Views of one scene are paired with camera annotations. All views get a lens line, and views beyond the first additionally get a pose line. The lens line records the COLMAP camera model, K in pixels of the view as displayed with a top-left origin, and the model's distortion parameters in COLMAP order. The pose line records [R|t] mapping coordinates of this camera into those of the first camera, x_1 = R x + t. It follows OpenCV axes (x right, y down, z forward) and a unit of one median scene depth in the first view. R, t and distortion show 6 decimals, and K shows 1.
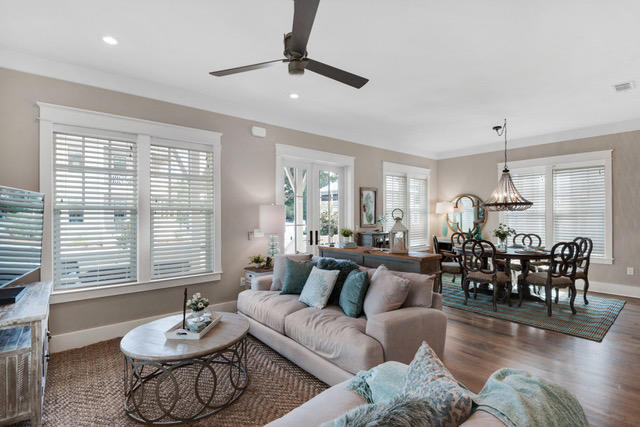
lens RADIAL K [[303.7, 0, 313.0], [0, 303.7, 215.2], [0, 0, 1]] dist [-0.000160, -0.001862]
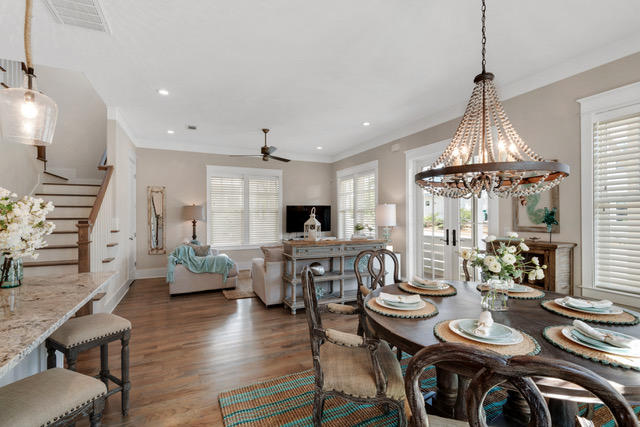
lens RADIAL K [[291.5, 0, 321.9], [0, 291.5, 212.8], [0, 0, 1]] dist [0.018488, -0.000014]
pose [[-0.246272, -0.006262, -0.969181, 1.211497], [0.004643, 0.999960, -0.007641, 0.011458], [0.969190, -0.006382, -0.246233, 1.099970]]
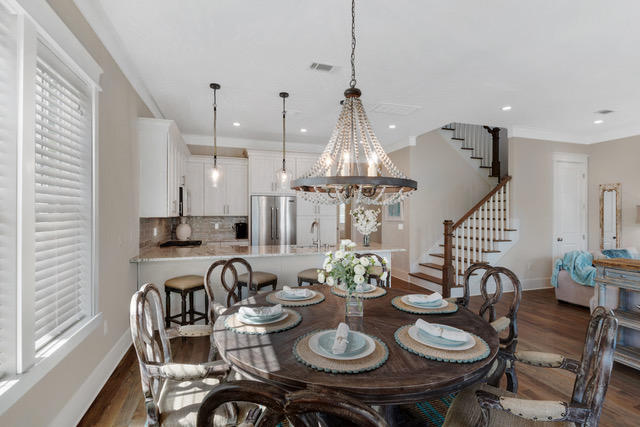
lens RADIAL K [[303.7, 0, 323.7], [0, 303.7, 213.8], [0, 0, 1]] dist [-0.000160, -0.001862]
pose [[-0.928025, -0.000855, 0.372518, 0.628884], [-0.001259, 0.999999, -0.000841, -0.002433], [-0.372516, -0.001250, -0.928025, 1.636734]]
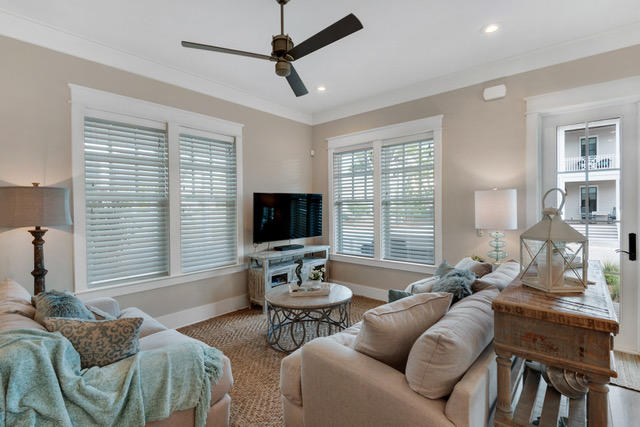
lens RADIAL K [[303.7, 0, 322.8], [0, 303.7, 211.9], [0, 0, 1]] dist [-0.000160, -0.001862]
pose [[0.170094, 0.014239, -0.985325, 0.534885], [0.010449, 0.999813, 0.016253, 0.001951], [0.985372, -0.013060, 0.169913, 0.495982]]
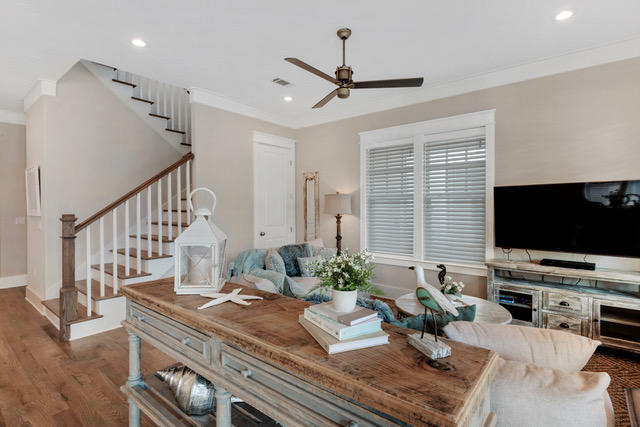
lens RADIAL K [[303.7, 0, 321.8], [0, 303.7, 213.8], [0, 0, 1]] dist [-0.000160, -0.001862]
pose [[-0.979349, 0.009217, -0.201967, 0.159536], [0.003826, 0.999626, 0.027063, 0.001360], [0.202141, 0.025731, -0.979018, 1.171112]]
